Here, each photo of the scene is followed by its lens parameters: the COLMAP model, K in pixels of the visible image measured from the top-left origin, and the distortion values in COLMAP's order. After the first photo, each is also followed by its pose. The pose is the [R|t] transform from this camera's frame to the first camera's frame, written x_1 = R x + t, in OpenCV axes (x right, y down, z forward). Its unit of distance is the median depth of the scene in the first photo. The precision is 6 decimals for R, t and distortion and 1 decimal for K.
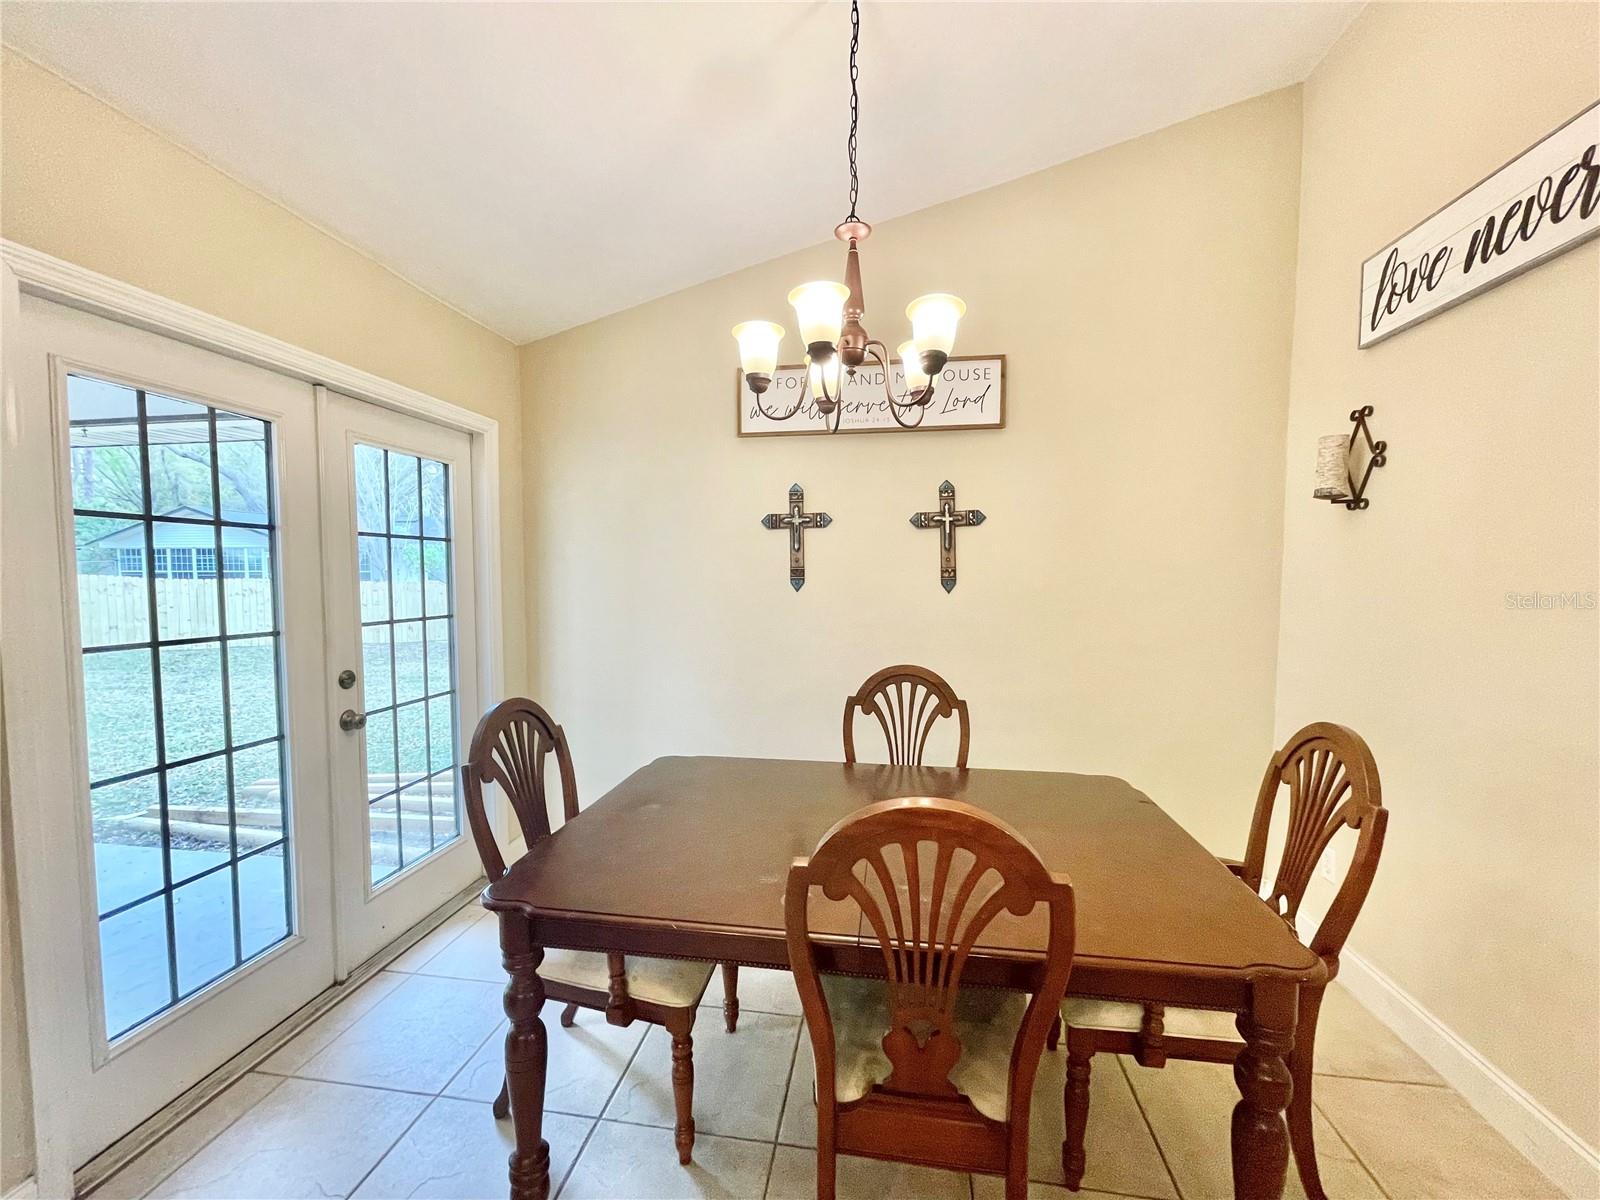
lens RADIAL K [[642.0, 0, 796.5], [0, 642.0, 599.2], [0, 0, 1]] dist [0.001417, -0.000725]
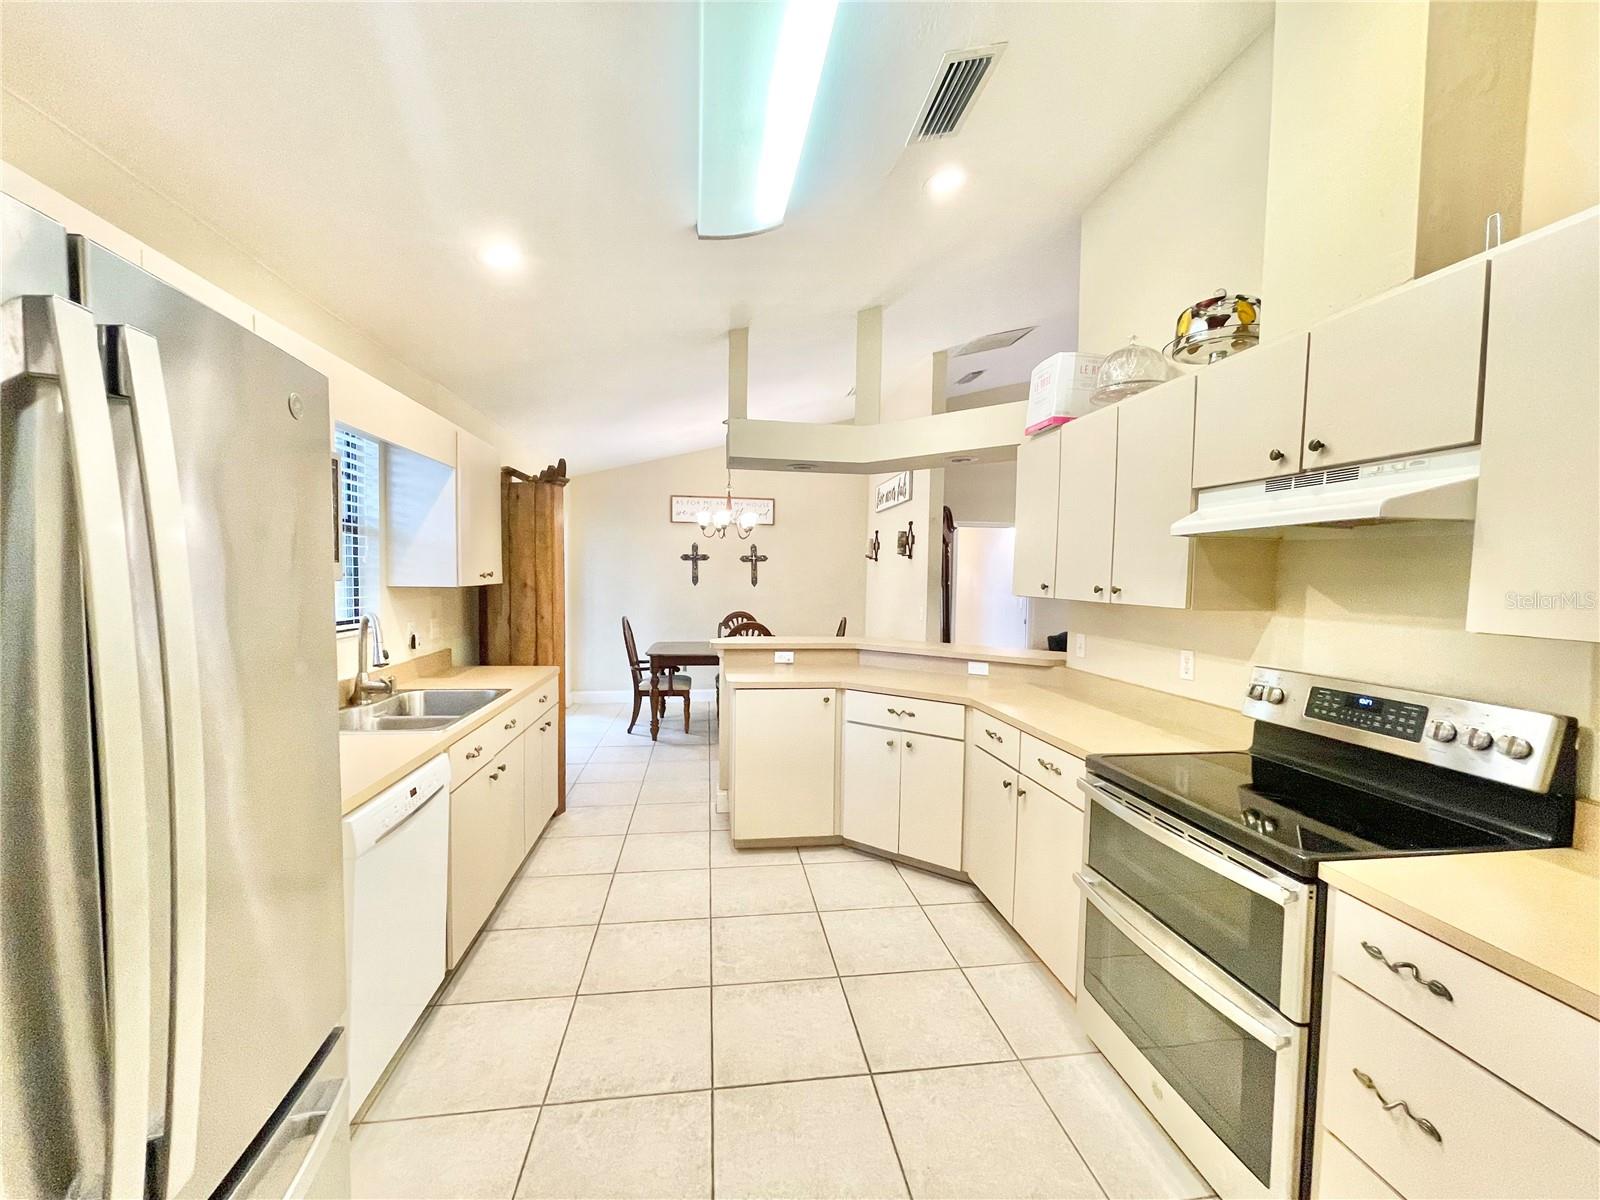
lens RADIAL K [[642.0, 0, 795.4], [0, 642.0, 605.9], [0, 0, 1]] dist [0.001417, -0.000725]
pose [[0.957153, 0.003671, 0.289559, -0.366894], [-0.010242, 0.999723, 0.021180, 0.010818], [-0.289401, -0.023238, 0.956926, -1.586569]]
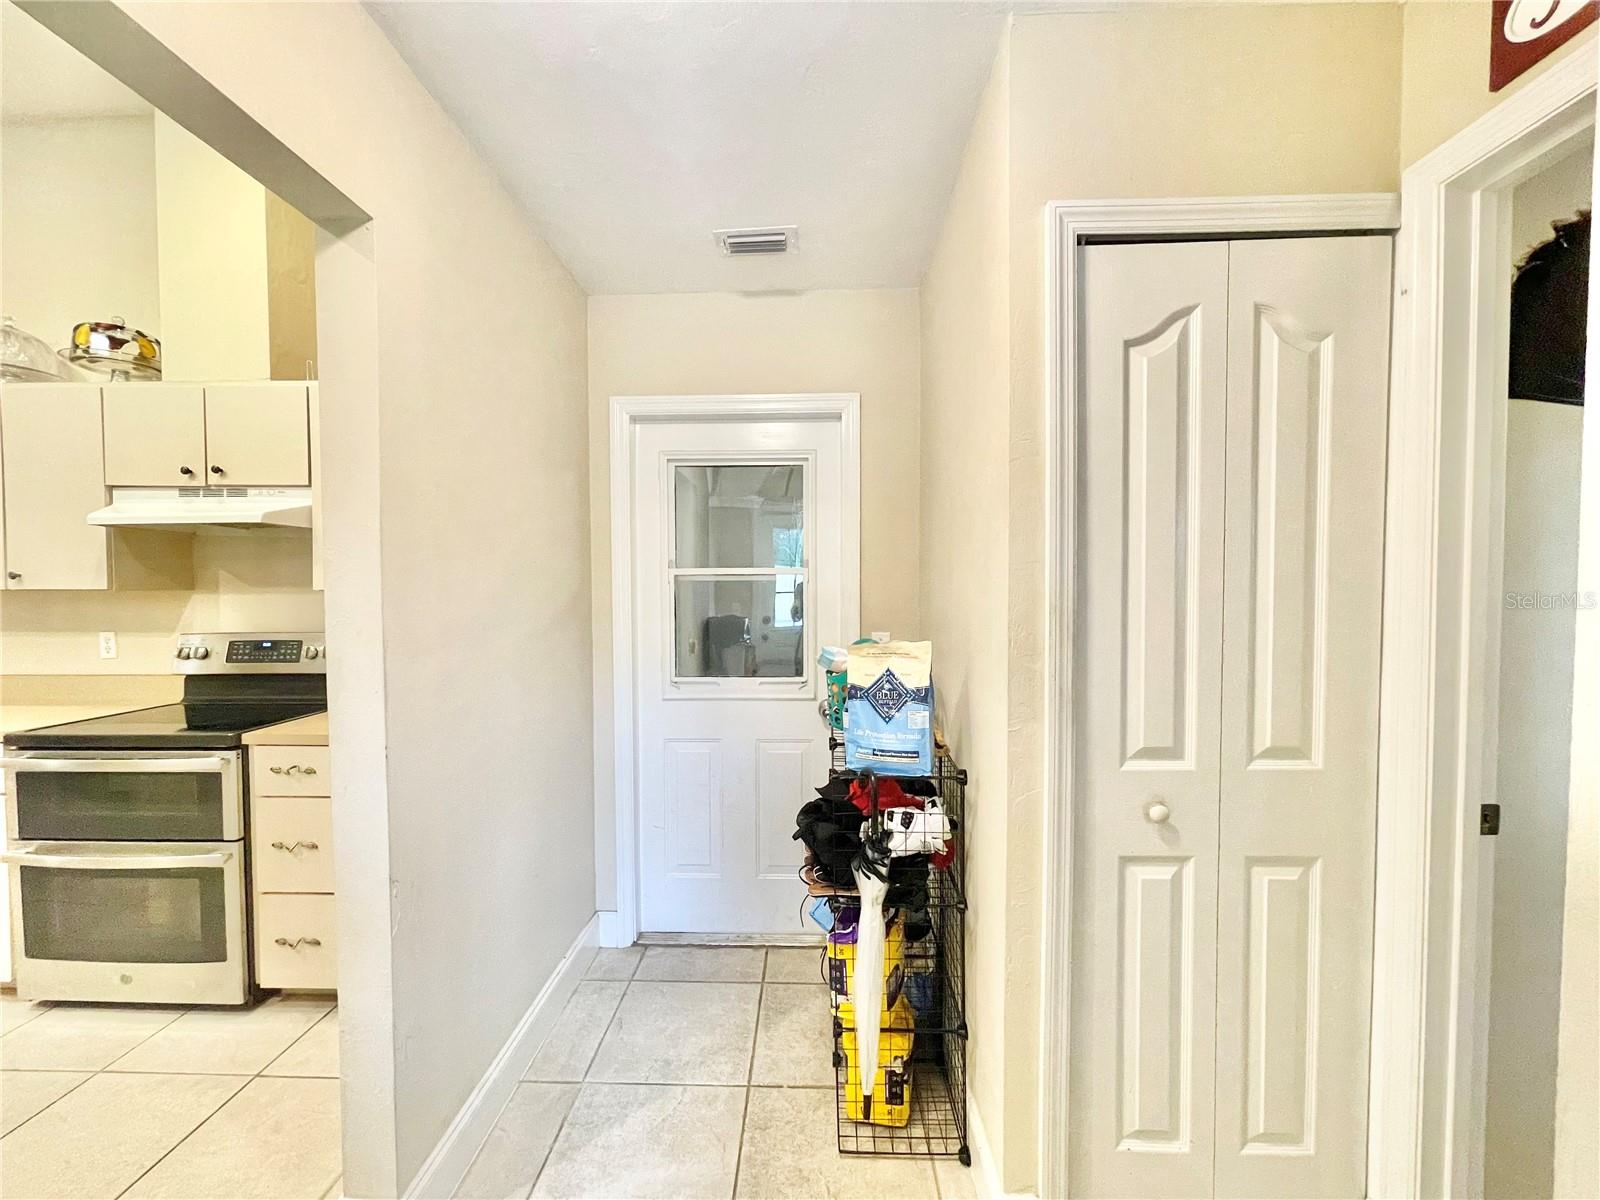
lens RADIAL K [[642.0, 0, 806.4], [0, 642.0, 606.1], [0, 0, 1]] dist [0.001417, -0.000725]
pose [[-0.132640, -0.029625, 0.990722, -0.821386], [0.029917, 0.998978, 0.033877, 0.061052], [-0.990713, 0.034133, -0.131618, -1.903993]]
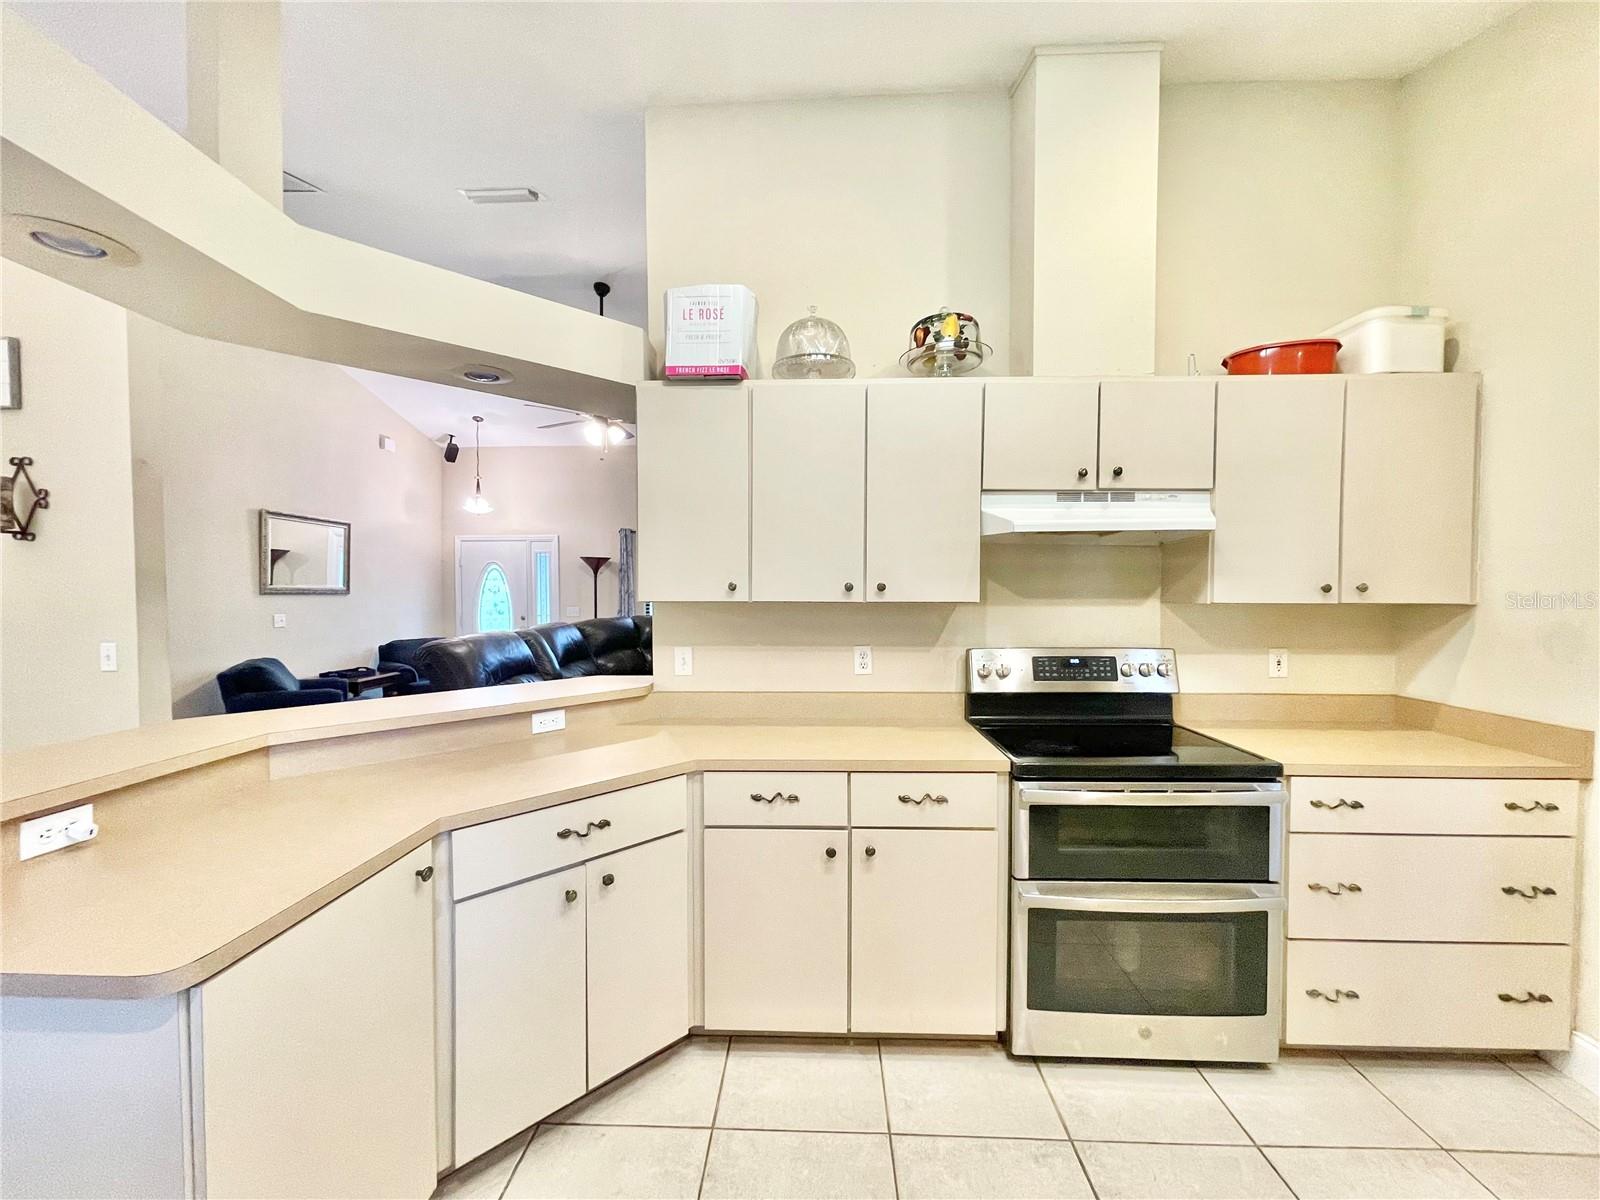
lens RADIAL K [[642.0, 0, 797.4], [0, 642.0, 609.8], [0, 0, 1]] dist [0.001417, -0.000725]
pose [[-0.115586, -0.028424, 0.992891, -0.520646], [0.030369, 0.999022, 0.032135, -0.000851], [-0.992833, 0.033867, -0.114610, -0.322884]]
